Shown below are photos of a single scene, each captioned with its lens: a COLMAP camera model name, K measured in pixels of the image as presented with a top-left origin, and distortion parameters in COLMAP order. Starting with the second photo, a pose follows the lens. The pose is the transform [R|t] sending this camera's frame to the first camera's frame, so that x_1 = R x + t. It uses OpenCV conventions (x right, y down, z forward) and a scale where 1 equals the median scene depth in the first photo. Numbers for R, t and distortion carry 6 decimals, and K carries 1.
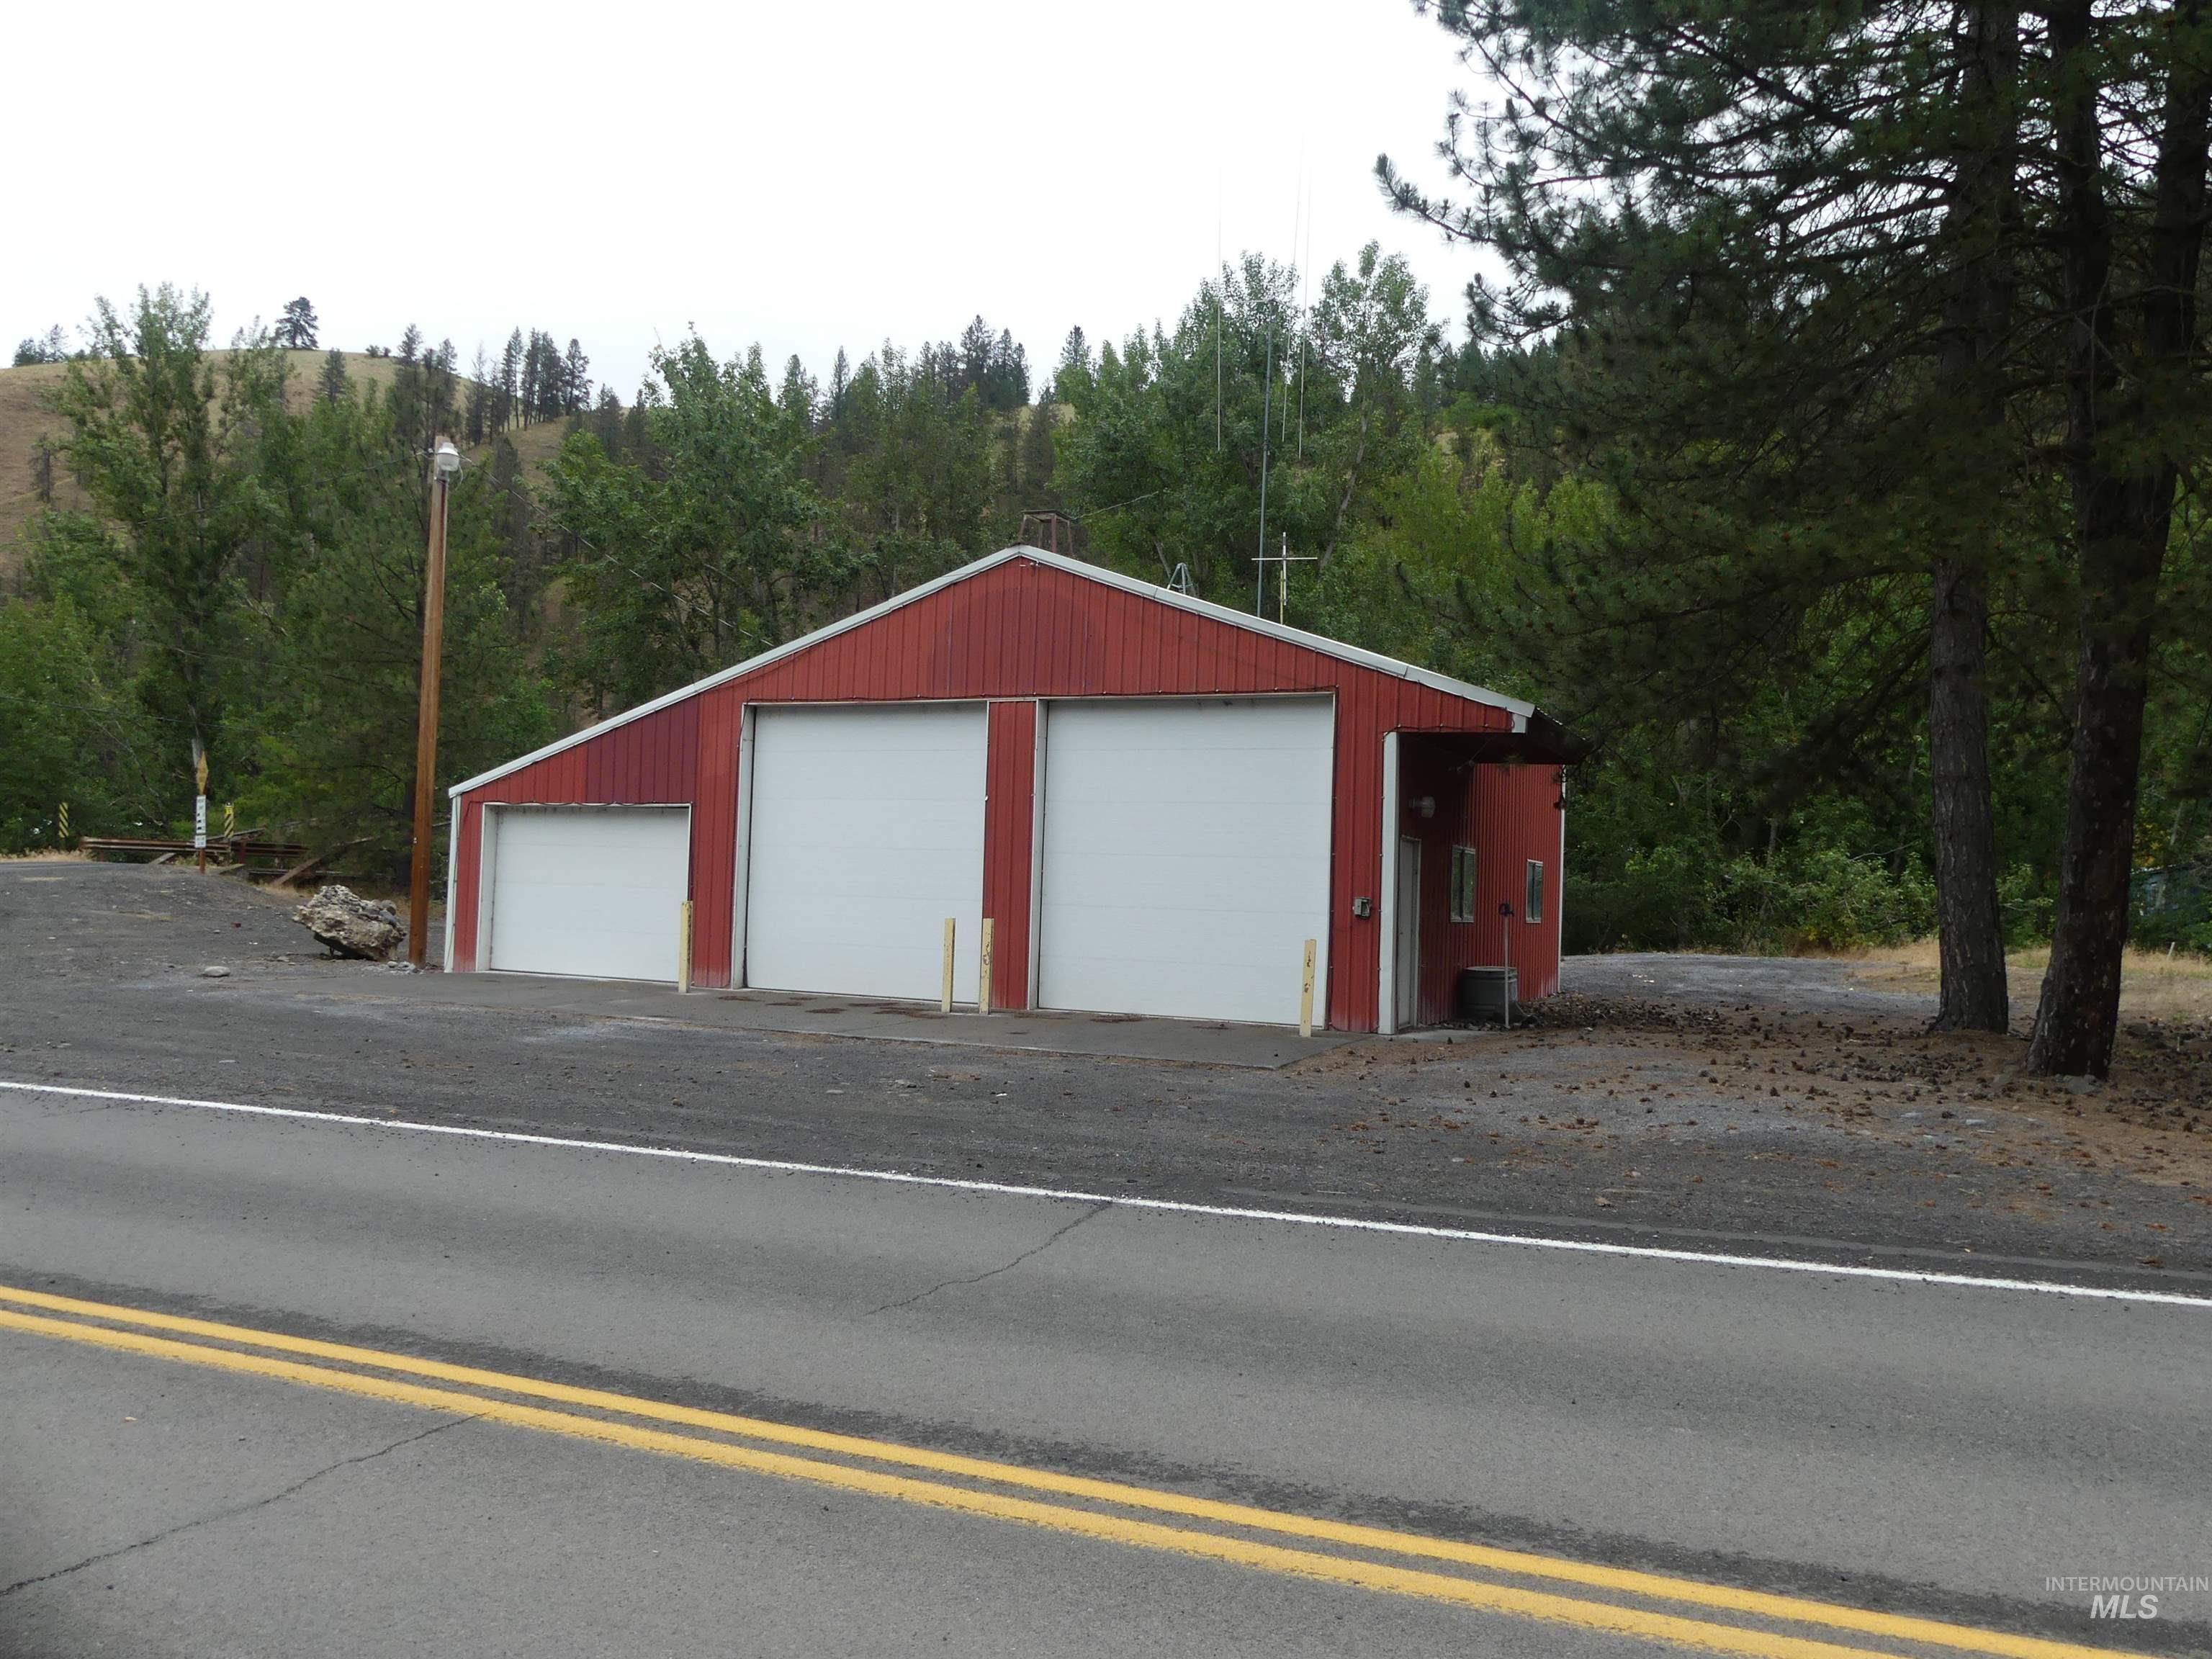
lens RADIAL K [[1657.8, 0, 1132.7], [0, 1657.8, 852.9], [0, 0, 1]] dist [-0.015941, 0.016716]
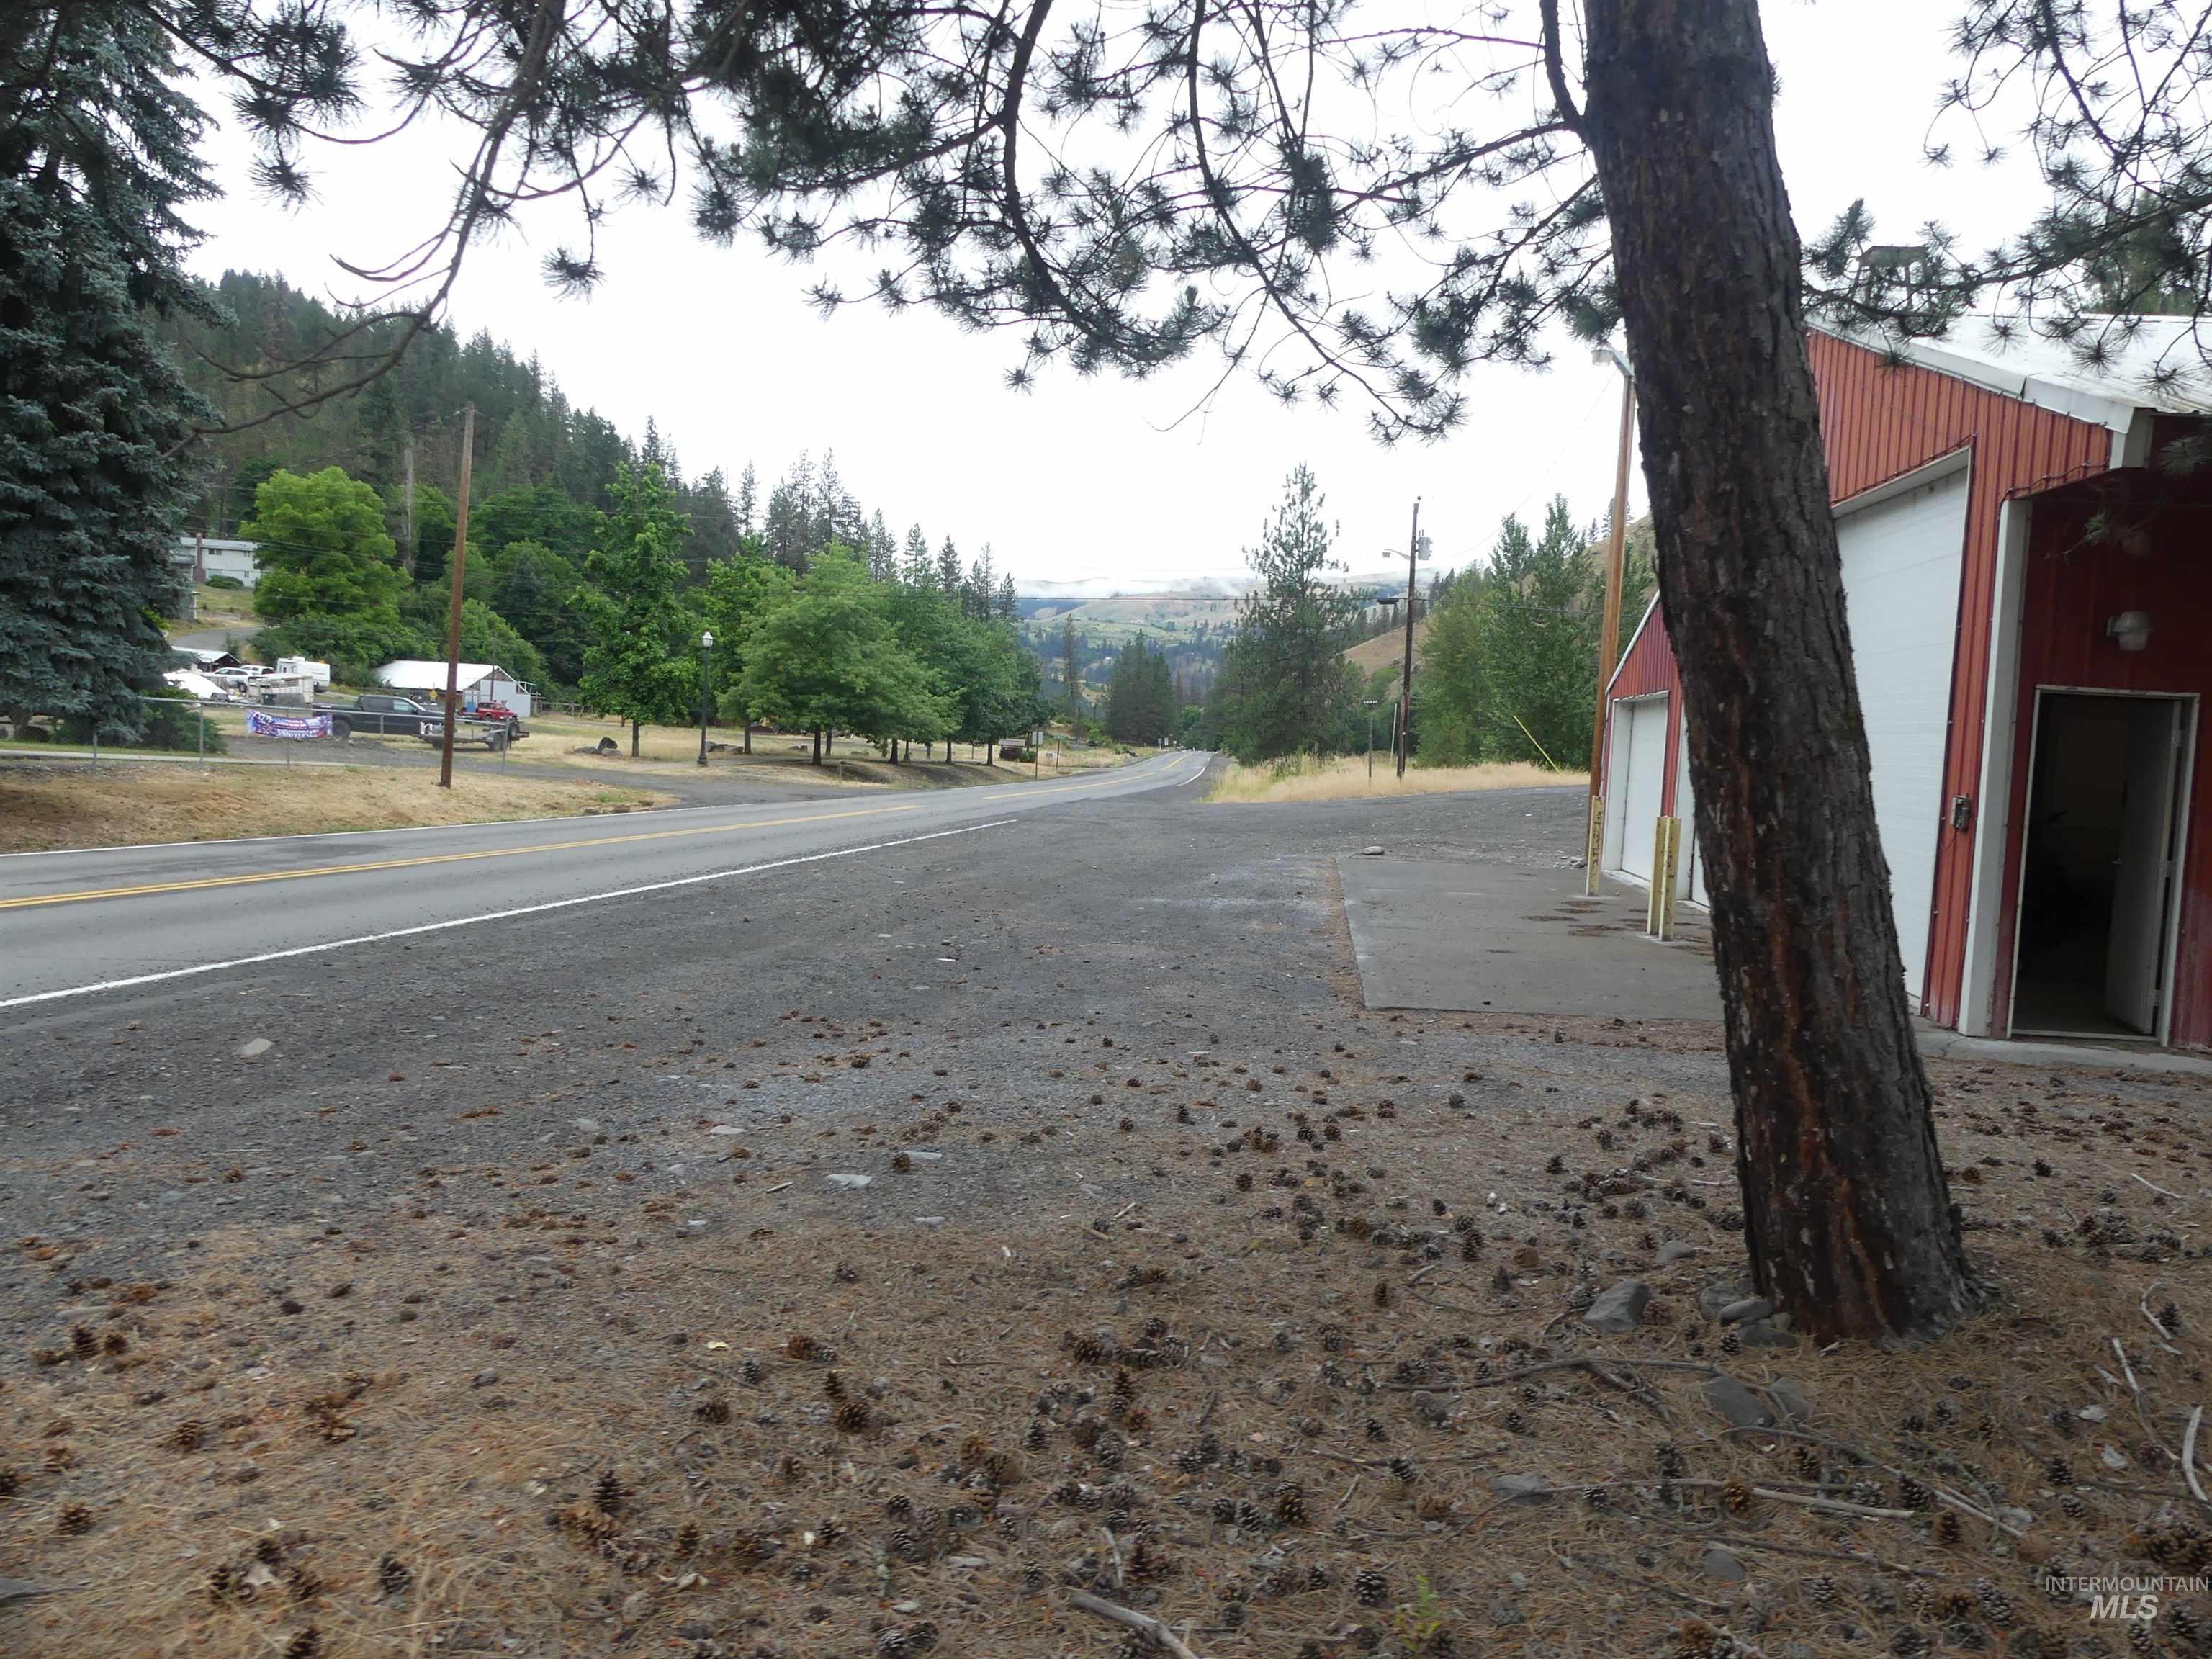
lens RADIAL K [[1657.8, 0, 1132.3], [0, 1657.8, 827.0], [0, 0, 1]] dist [-0.015941, 0.016716]
pose [[0.310396, 0.036311, -0.949914, 0.456704], [-0.014348, 0.999335, 0.033512, 0.017111], [0.950499, 0.003228, 0.310711, 0.418105]]
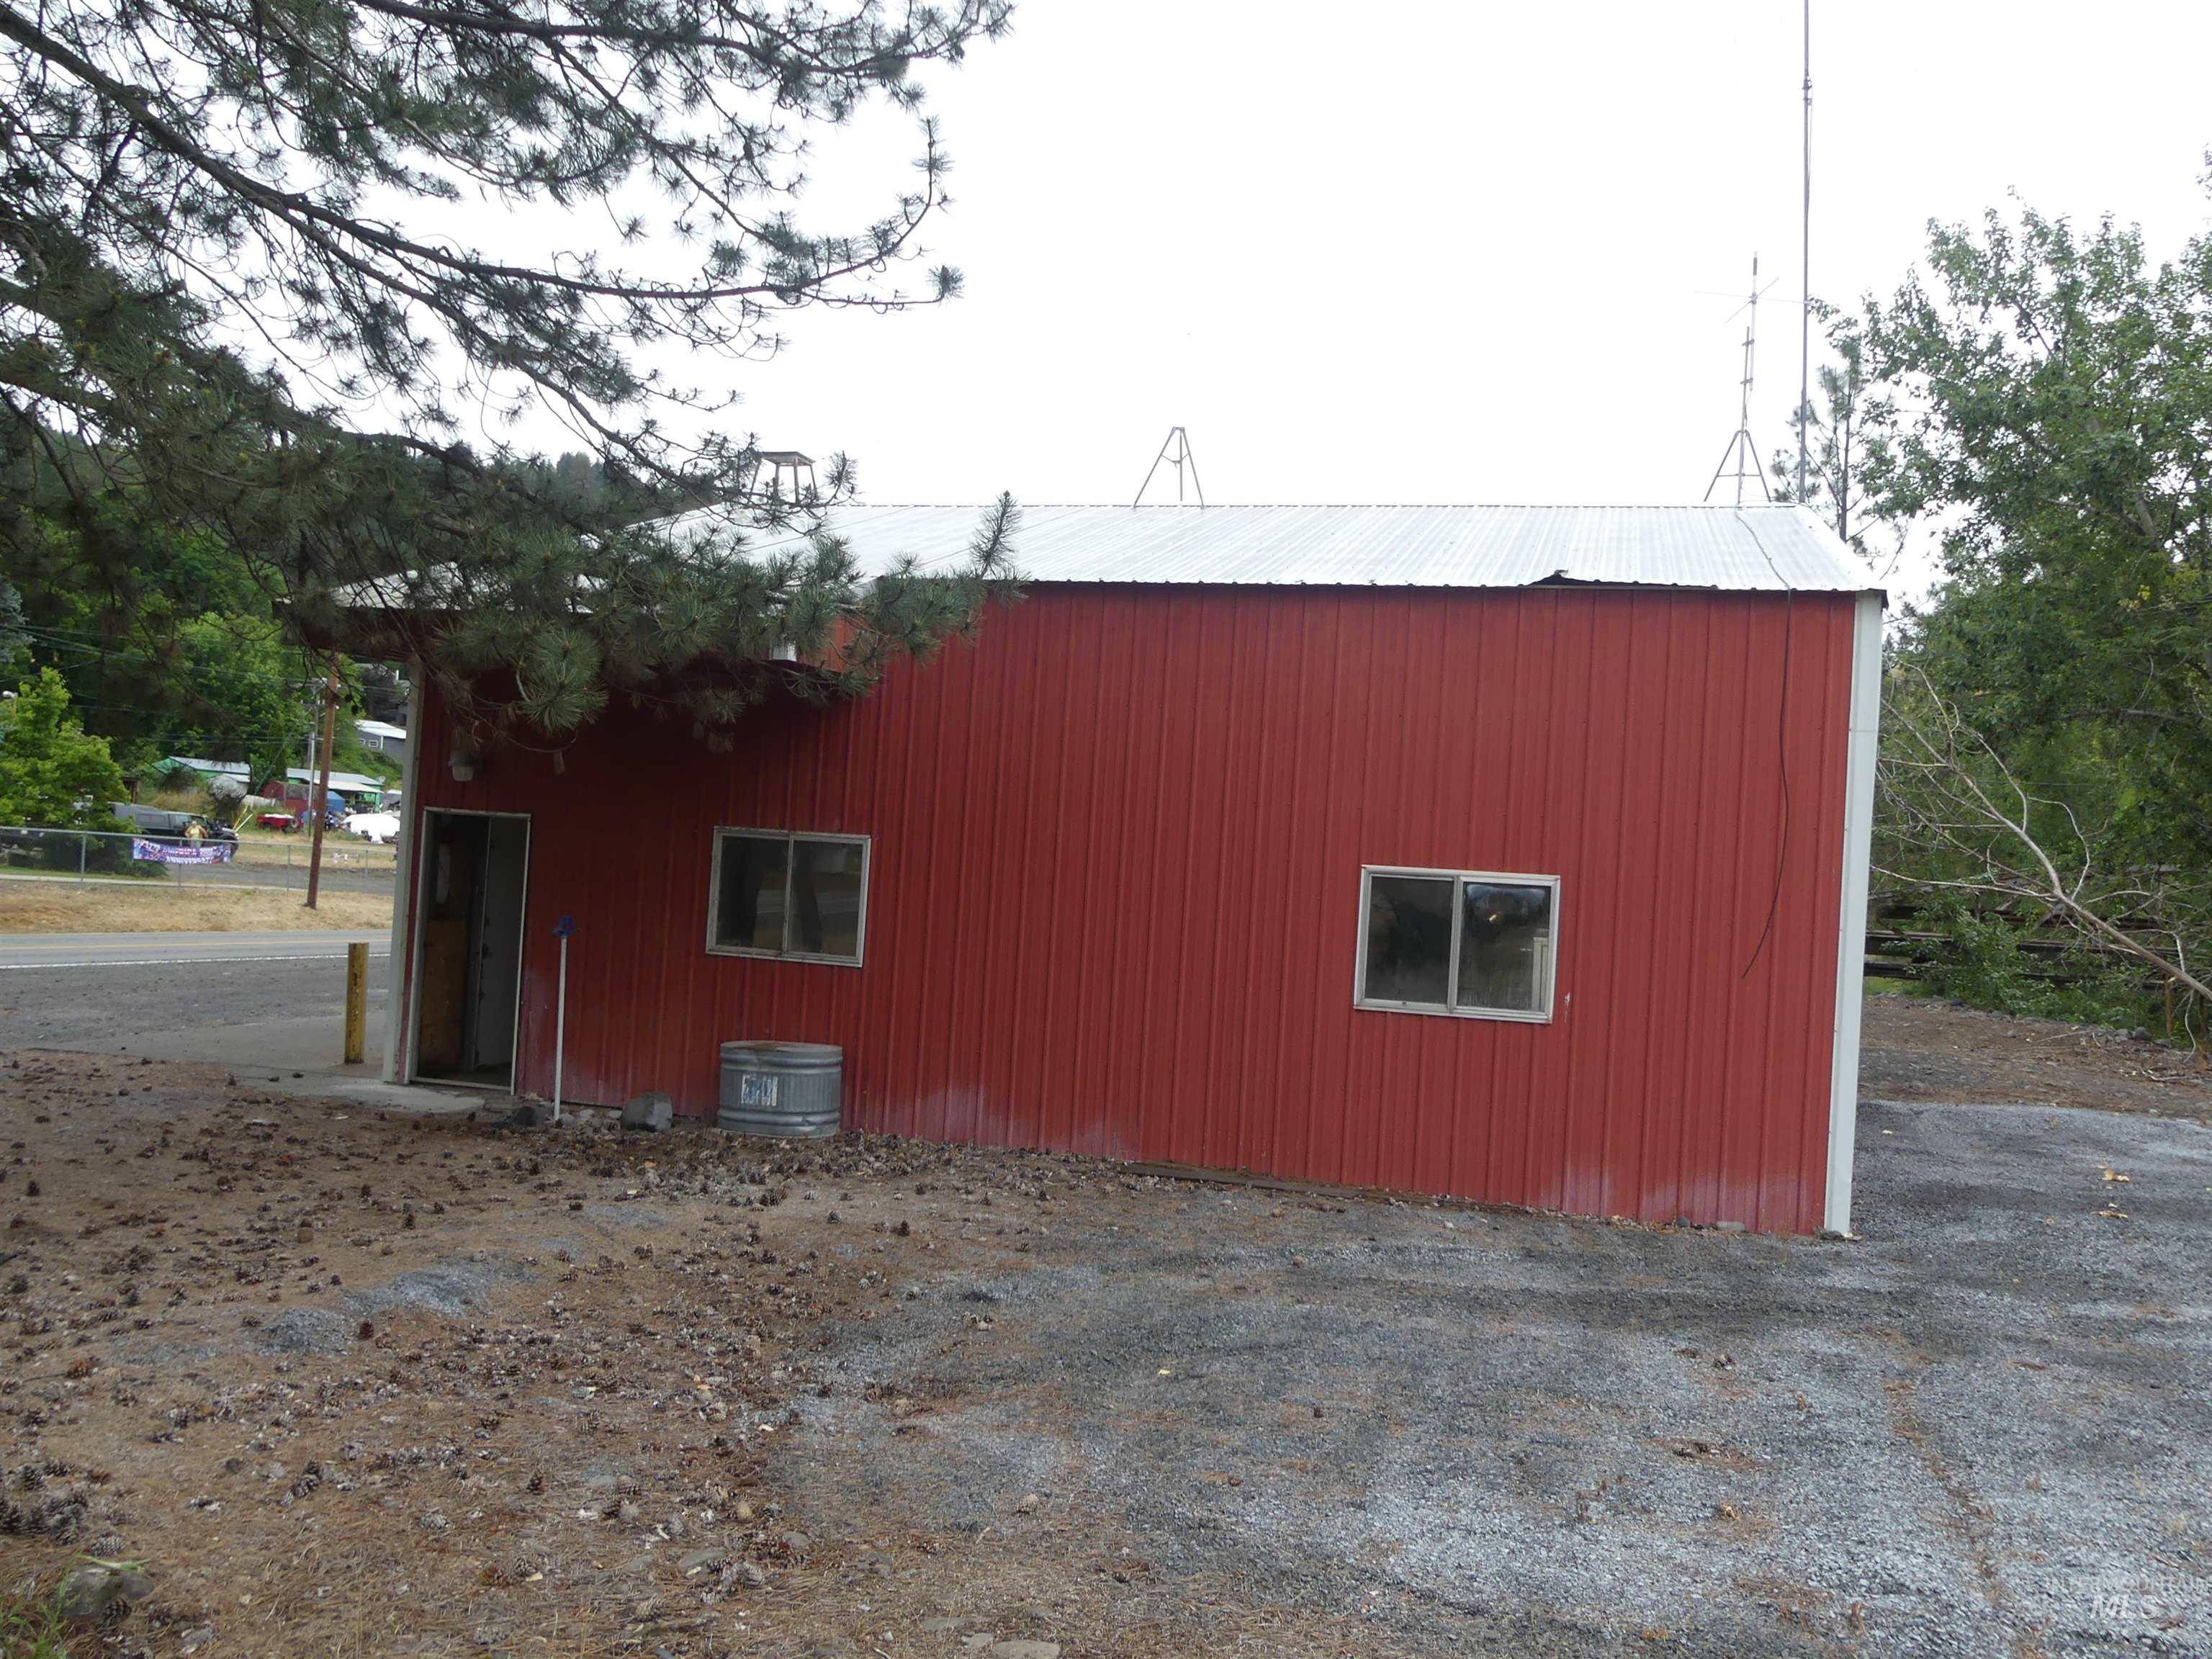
lens RADIAL K [[1657.8, 0, 1108.7], [0, 1657.8, 832.7], [0, 0, 1]] dist [-0.015941, 0.016716]
pose [[0.138117, -0.042078, -0.989522, 0.702346], [-0.024540, 0.998645, -0.045891, 0.018767], [0.990112, 0.030621, 0.136897, 0.918873]]
